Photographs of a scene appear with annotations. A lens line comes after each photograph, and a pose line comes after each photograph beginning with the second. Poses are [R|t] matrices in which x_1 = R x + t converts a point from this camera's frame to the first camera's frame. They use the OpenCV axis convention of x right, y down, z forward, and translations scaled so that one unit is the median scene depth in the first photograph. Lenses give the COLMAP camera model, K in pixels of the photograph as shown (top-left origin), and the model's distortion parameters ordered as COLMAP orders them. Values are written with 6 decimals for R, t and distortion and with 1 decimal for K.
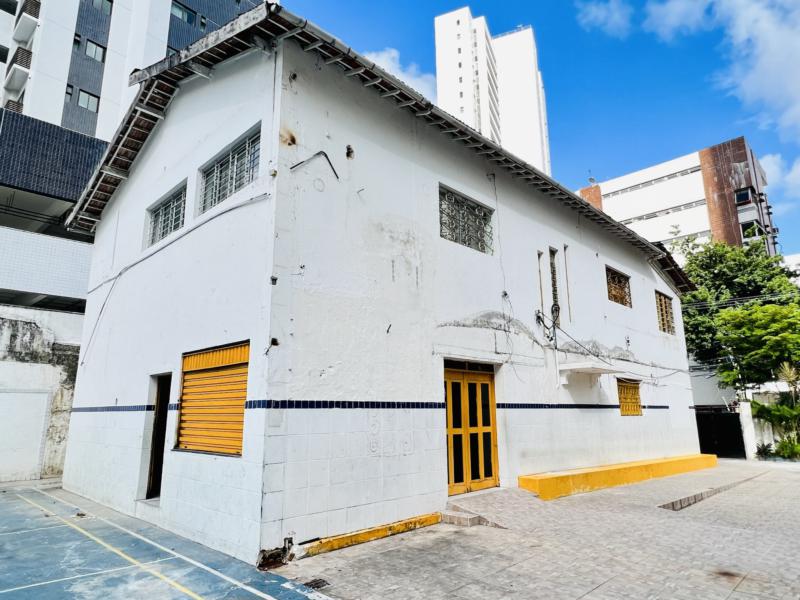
lens RADIAL K [[499.2, 0, 393.6], [0, 499.2, 302.3], [0, 0, 1]] dist [0.000352, -0.002679]
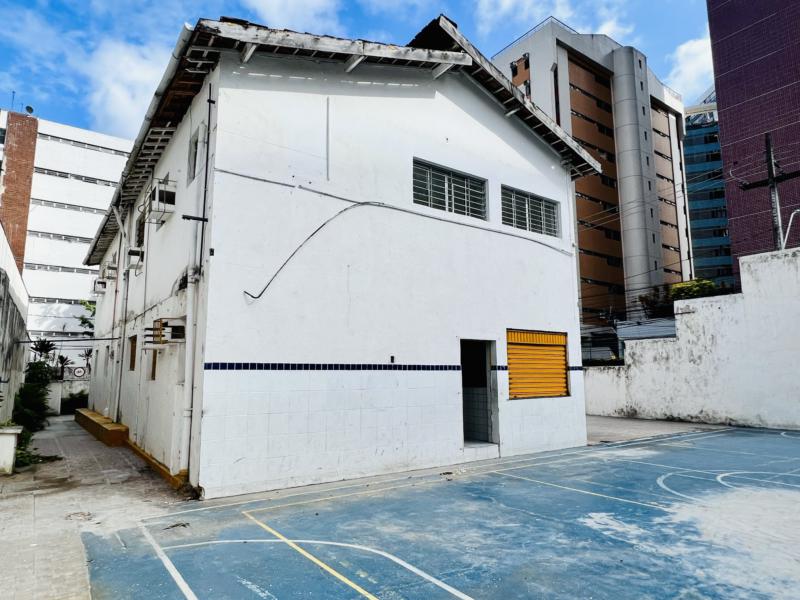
lens RADIAL K [[499.2, 0, 387.7], [0, 499.2, 298.2], [0, 0, 1]] dist [0.000352, -0.002679]
pose [[0.171557, 0.152270, 0.973336, -1.449409], [-0.212619, 0.970422, -0.114339, 0.198241], [-0.961957, -0.187334, 0.198858, 0.856512]]
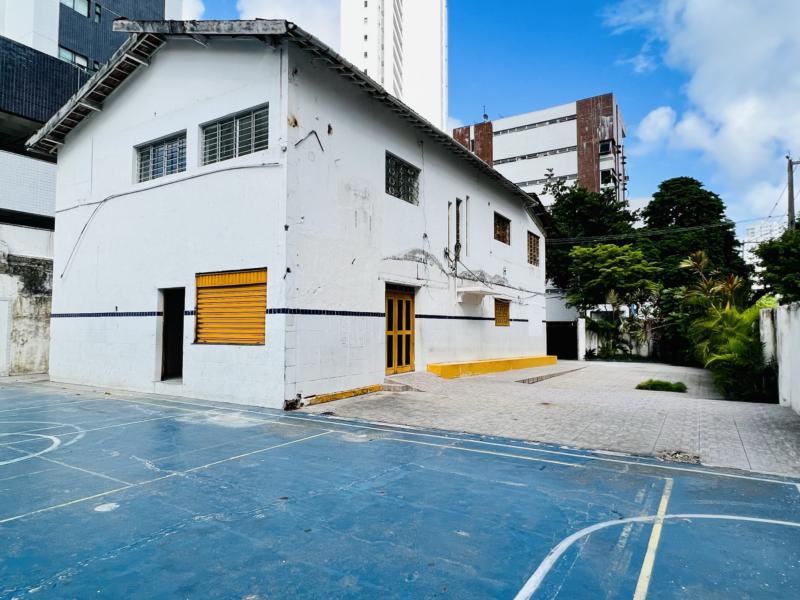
lens RADIAL K [[499.2, 0, 392.6], [0, 499.2, 303.2], [0, 0, 1]] dist [0.000352, -0.002679]
pose [[0.974405, 0.019384, 0.223962, -0.169036], [-0.056883, 0.985113, 0.162223, -0.051952], [-0.217483, -0.170810, 0.961002, -0.324431]]
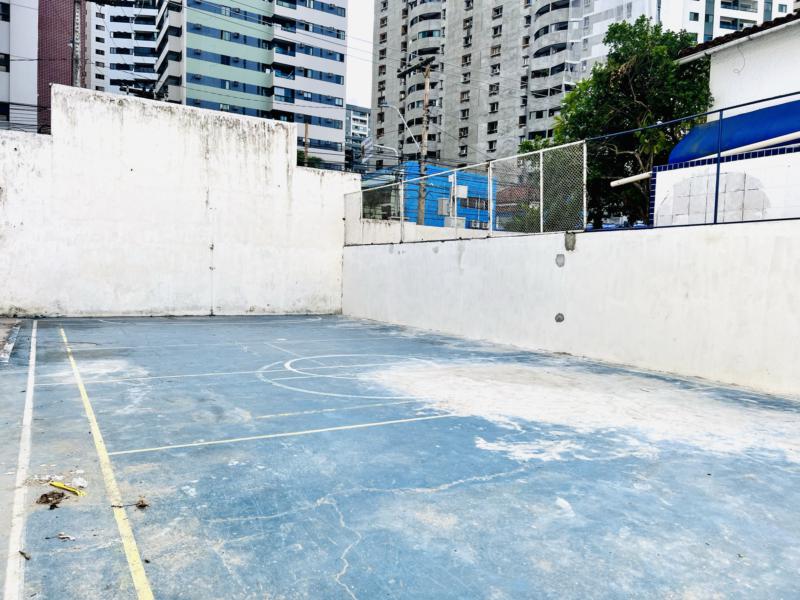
lens RADIAL K [[605.7, 0, 401.5], [0, 605.7, 302.9], [0, 0, 1]] dist [0.044004, -0.043647]
pose [[-0.968074, -0.038333, 0.247715, -0.824129], [-0.080122, 0.983714, -0.160892, 0.301712], [-0.237513, -0.175603, -0.955380, 1.178984]]
